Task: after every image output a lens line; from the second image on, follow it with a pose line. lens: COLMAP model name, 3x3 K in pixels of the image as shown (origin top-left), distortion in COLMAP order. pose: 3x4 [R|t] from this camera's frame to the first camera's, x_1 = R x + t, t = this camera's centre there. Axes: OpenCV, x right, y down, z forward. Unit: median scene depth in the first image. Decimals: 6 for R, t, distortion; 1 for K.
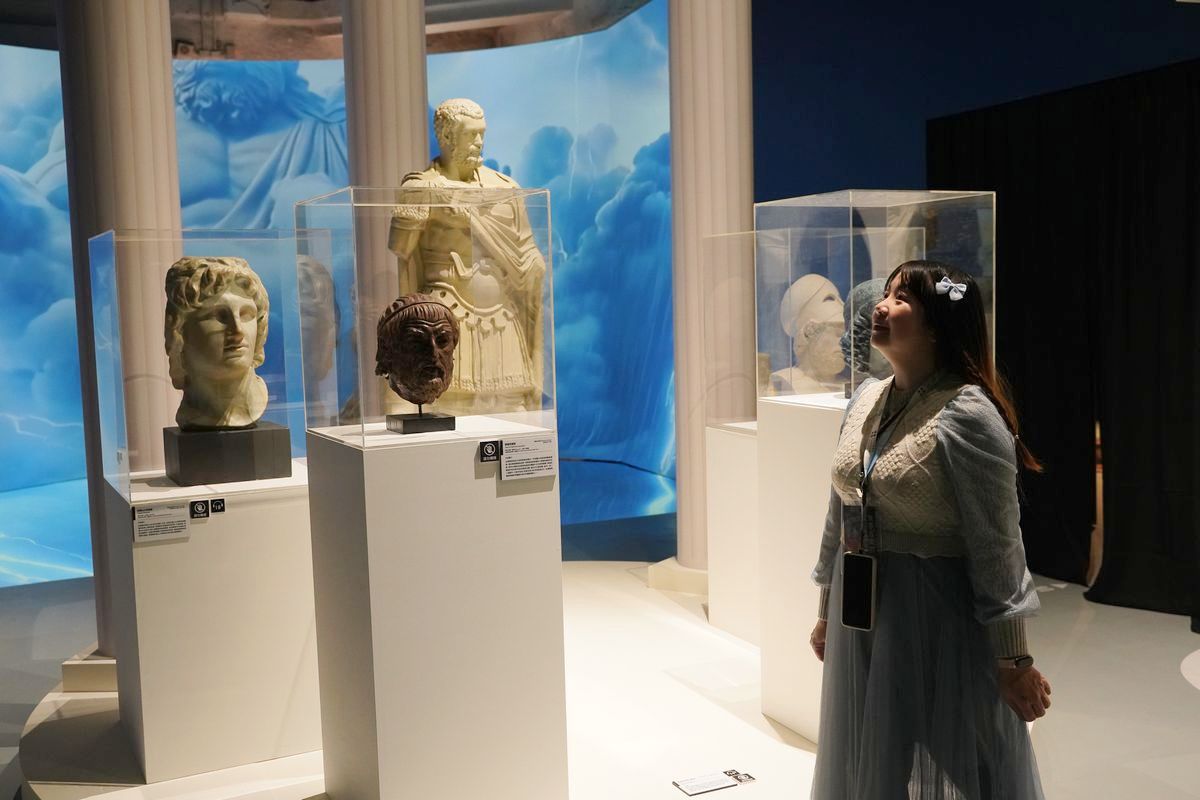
lens RADIAL K [[1223.6, 0, 600.2], [0, 1223.6, 400.0], [0, 0, 1]] dist [-0.008735, 0.000000]
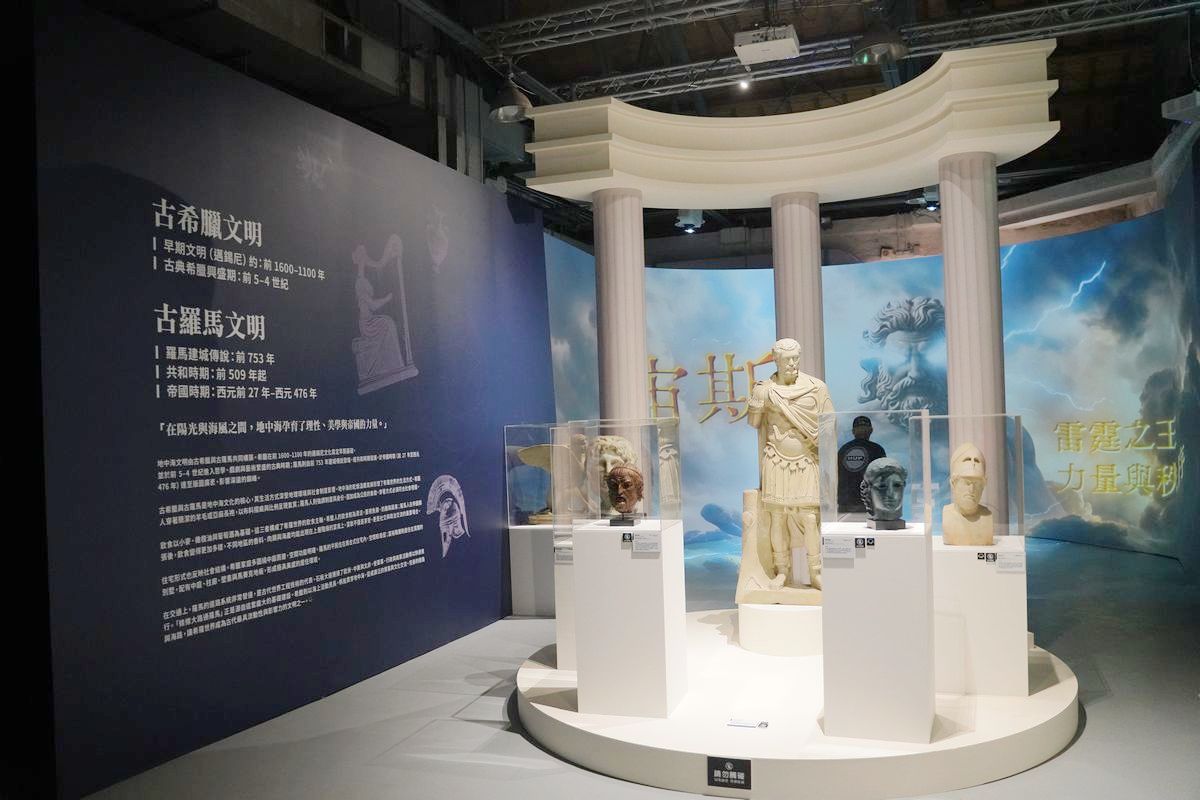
lens RADIAL K [[985.3, 0, 600.2], [0, 985.3, 392.8], [0, 0, 1]] dist [-0.070481, 0.035492]
pose [[0.689543, -0.008368, -0.724196, 0.741161], [-0.048691, 0.997135, -0.057882, -0.072298], [0.722606, 0.075174, 0.687161, -0.176474]]
